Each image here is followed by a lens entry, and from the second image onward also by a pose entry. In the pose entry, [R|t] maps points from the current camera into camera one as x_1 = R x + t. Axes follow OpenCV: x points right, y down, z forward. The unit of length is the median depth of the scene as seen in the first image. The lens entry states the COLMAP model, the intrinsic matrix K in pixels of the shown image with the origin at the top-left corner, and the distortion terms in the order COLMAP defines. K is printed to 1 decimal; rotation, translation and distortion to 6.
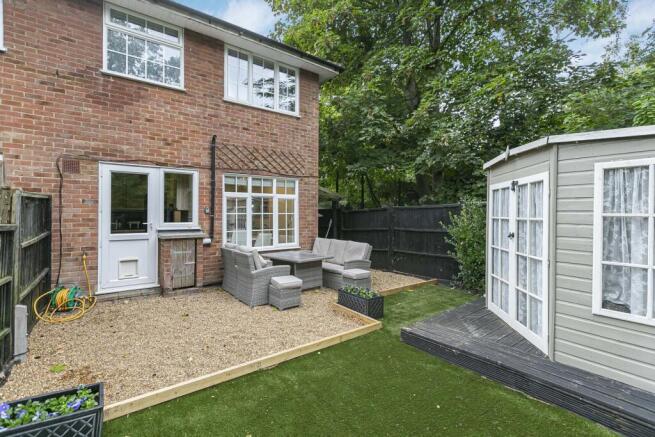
lens RADIAL K [[295.0, 0, 323.0], [0, 295.0, 213.4], [0, 0, 1]] dist [-0.001544, 0.000592]
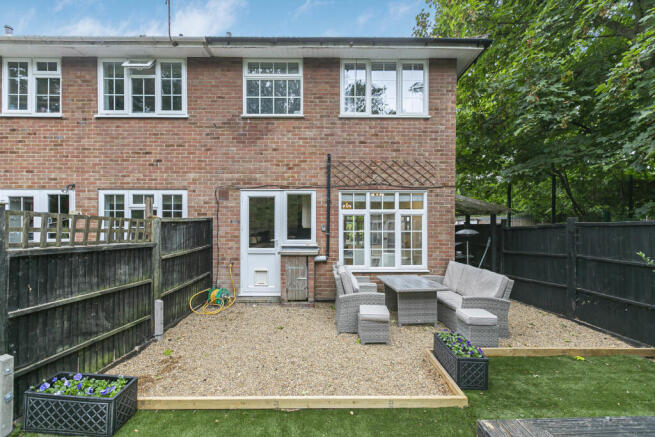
lens RADIAL K [[295.0, 0, 335.4], [0, 295.0, 227.0], [0, 0, 1]] dist [-0.001544, 0.000592]
pose [[0.809967, 0.004573, -0.586458, 0.274596], [0.000950, 0.999958, 0.009110, -0.027299], [0.586475, -0.007936, 0.809929, 0.212848]]
